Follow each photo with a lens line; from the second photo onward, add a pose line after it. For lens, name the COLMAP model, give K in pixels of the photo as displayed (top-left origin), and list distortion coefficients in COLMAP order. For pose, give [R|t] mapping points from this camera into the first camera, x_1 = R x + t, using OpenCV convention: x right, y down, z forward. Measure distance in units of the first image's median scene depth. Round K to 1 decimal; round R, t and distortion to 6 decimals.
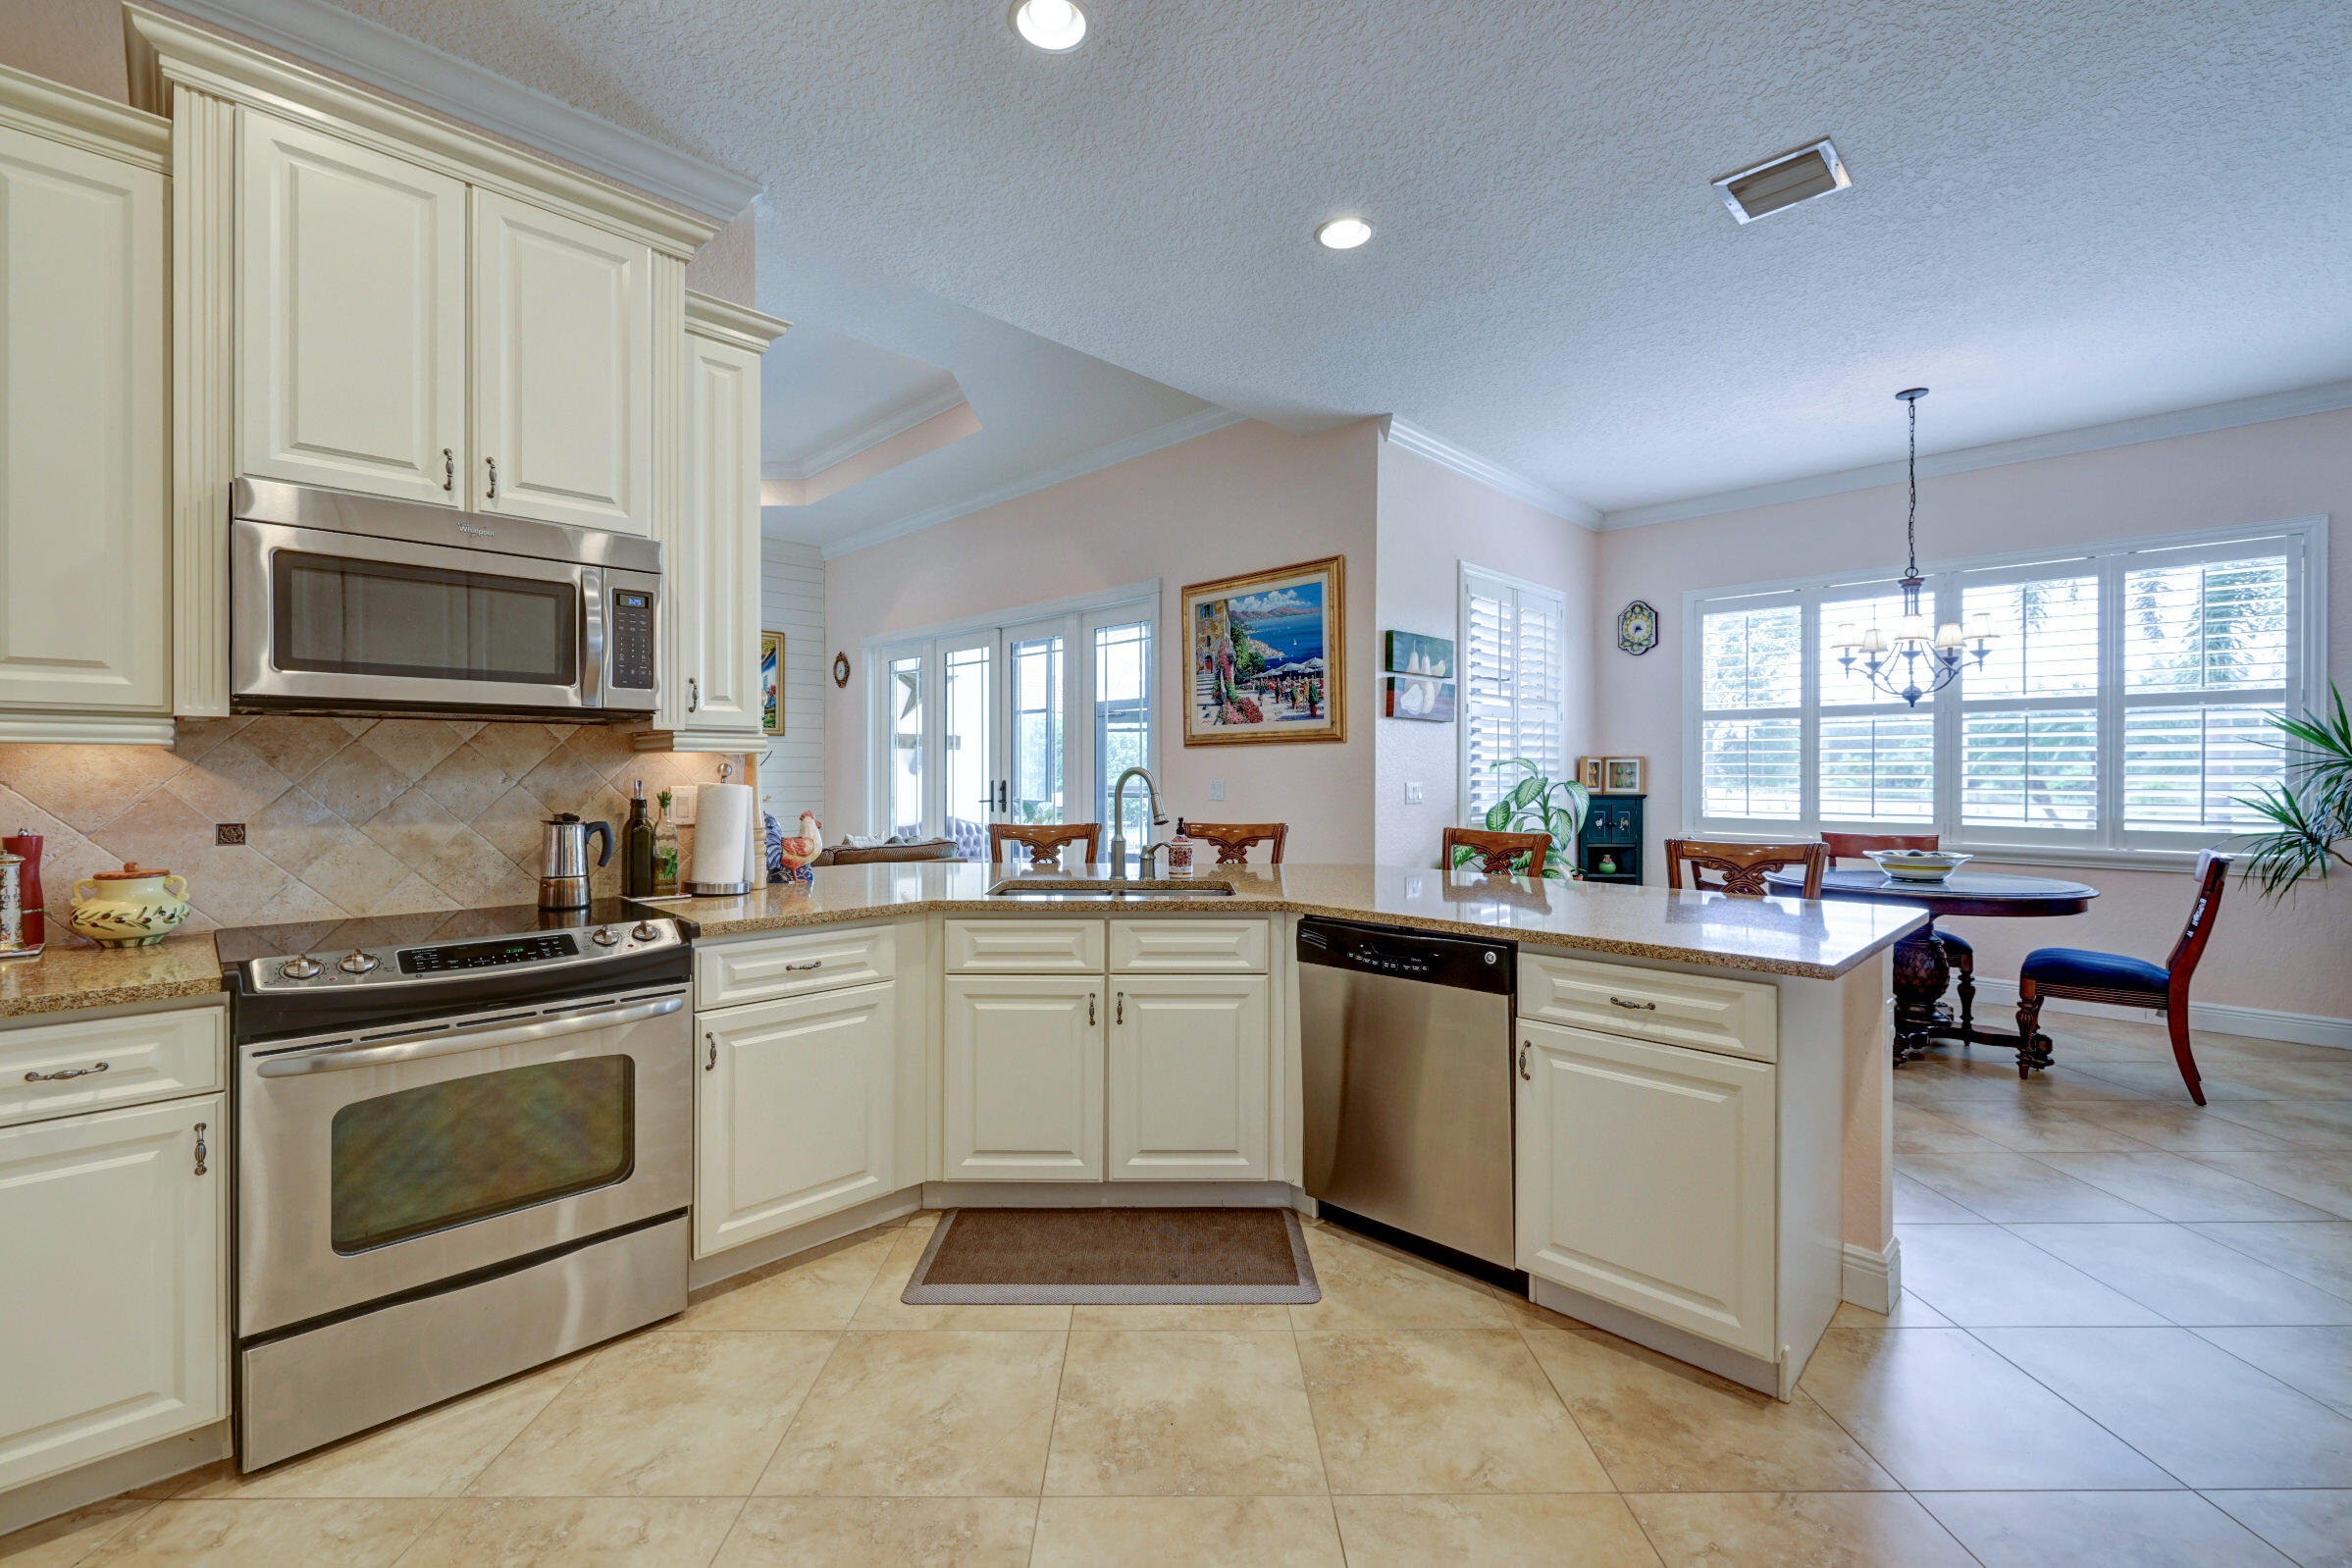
lens RADIAL K [[979.0, 0, 1172.1], [0, 979.0, 770.1], [0, 0, 1]] dist [0.000048, -0.000300]
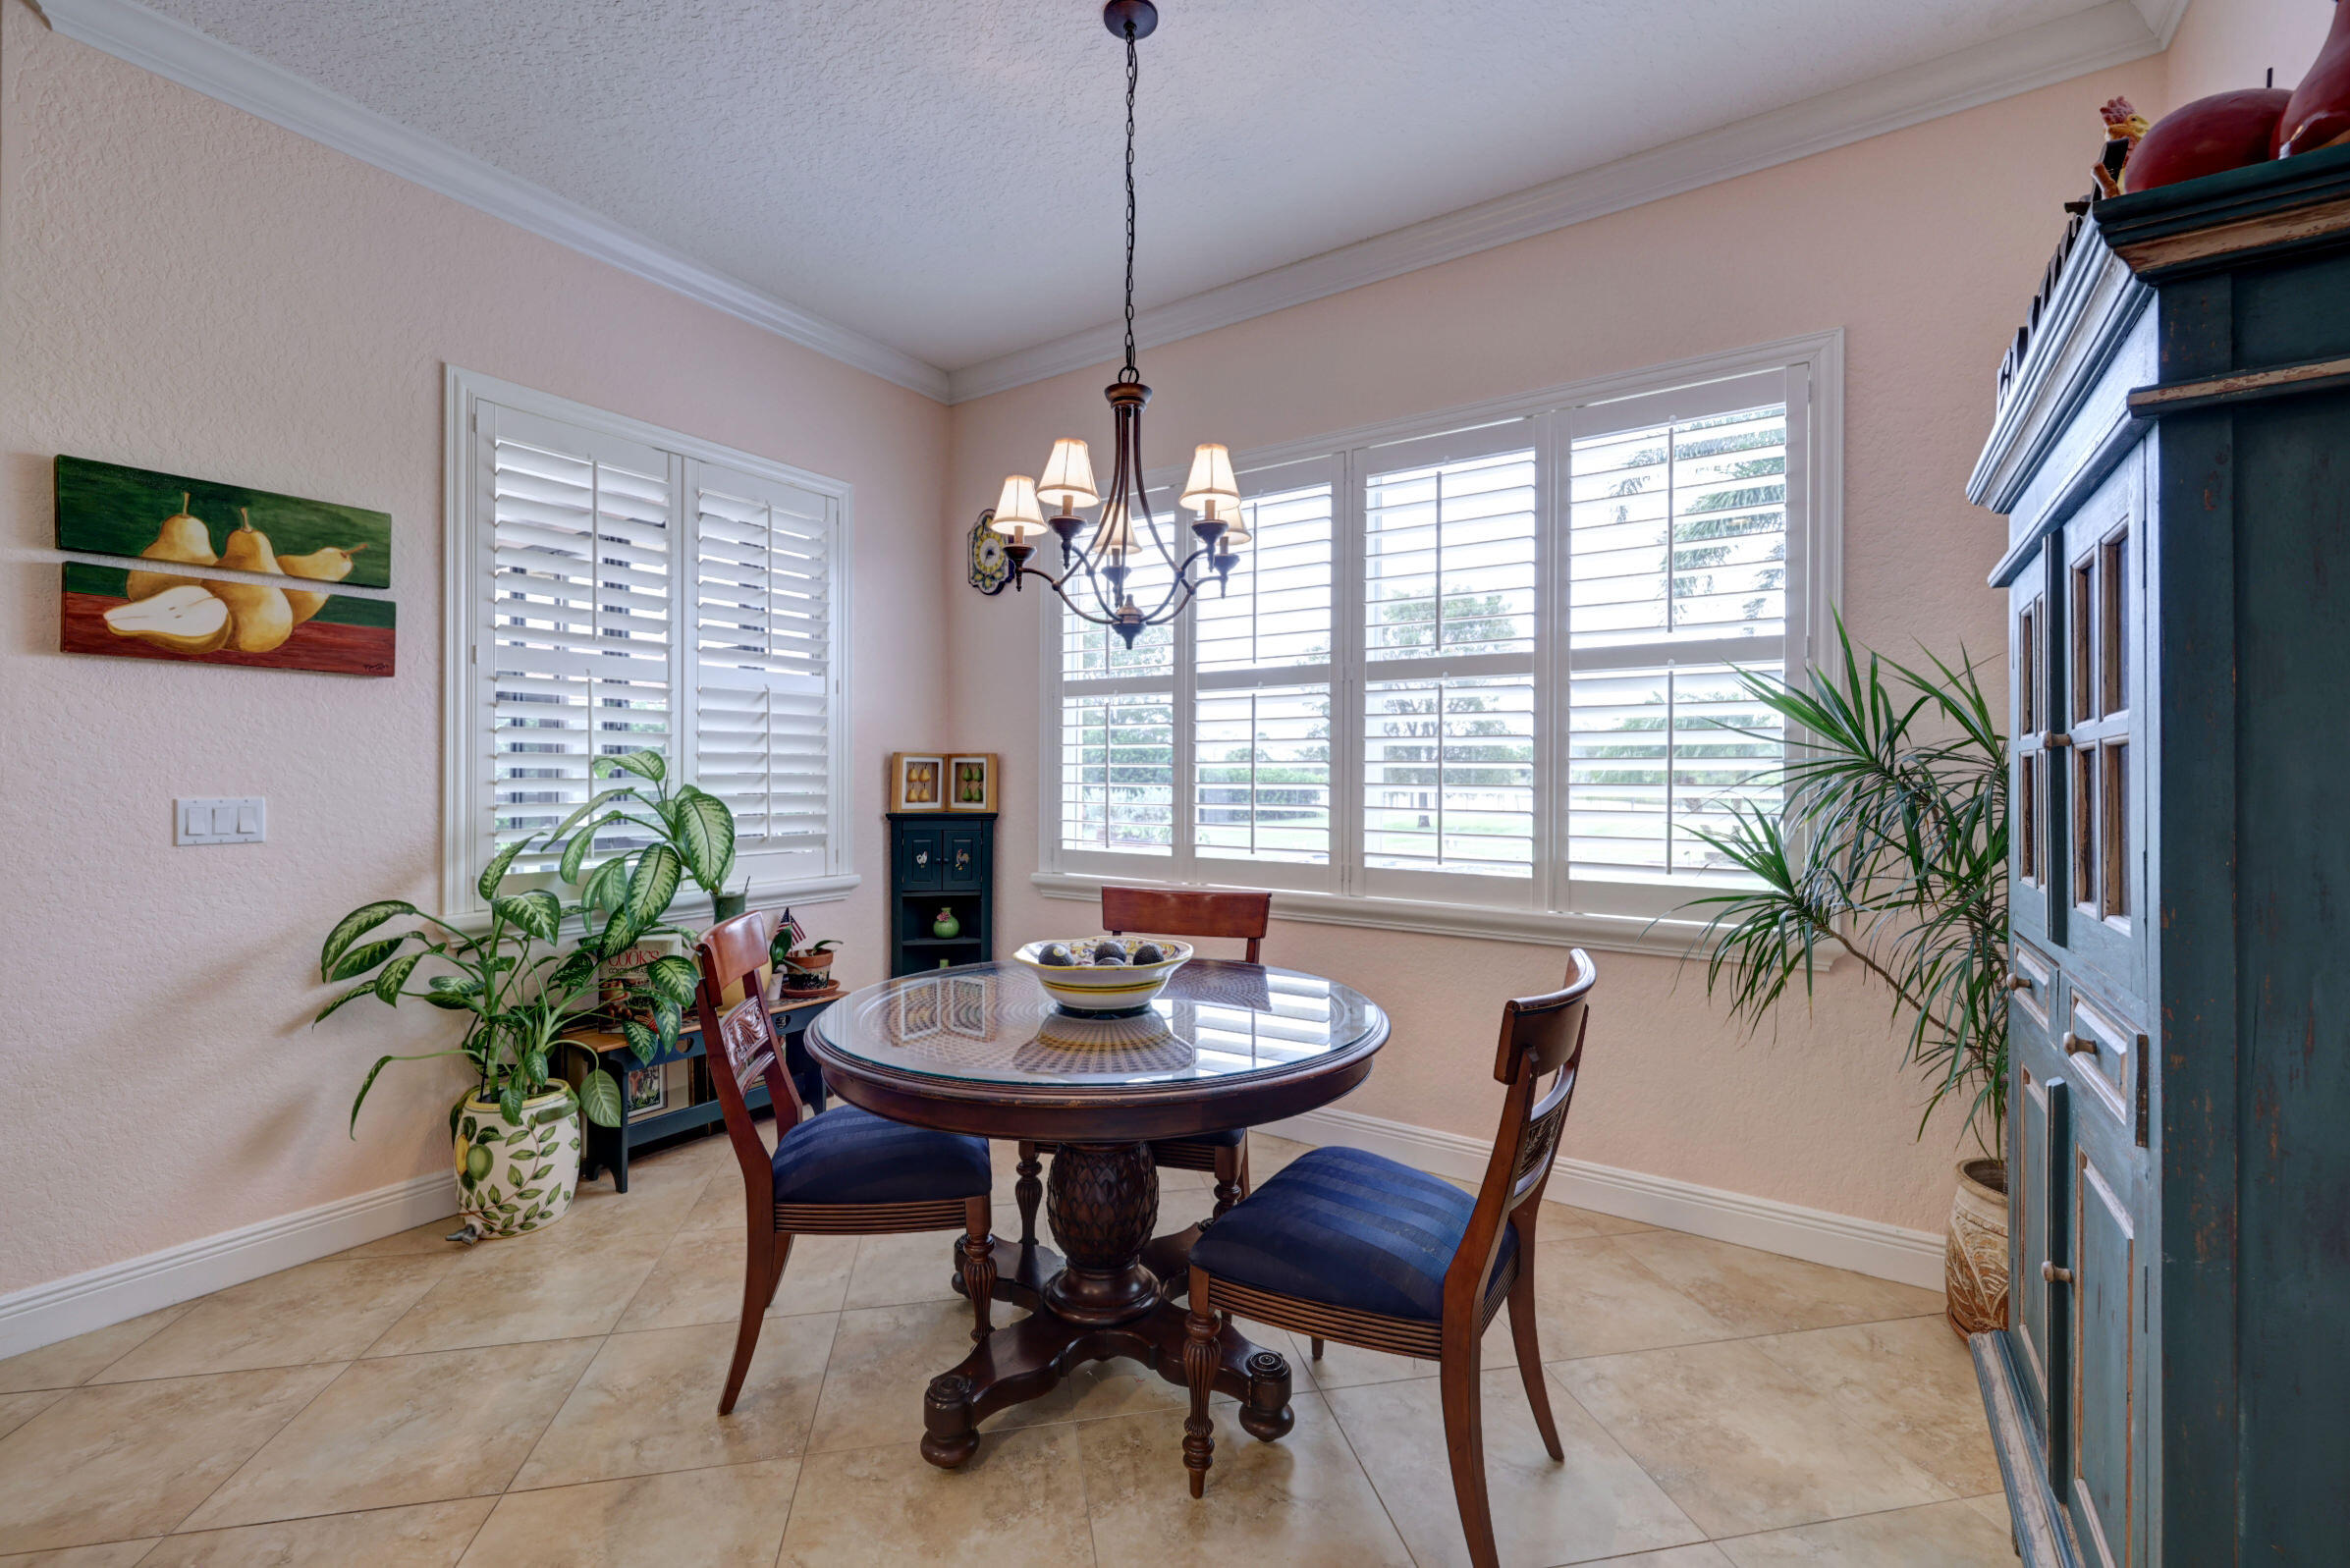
lens RADIAL K [[978.1, 0, 1170.9], [0, 978.1, 778.2], [0, 0, 1]] dist [0.000048, -0.000300]
pose [[0.981651, 0.002817, 0.190667, 0.622441], [-0.003744, 0.999983, 0.004502, -0.001392], [-0.190651, -0.005134, 0.981644, 0.465566]]
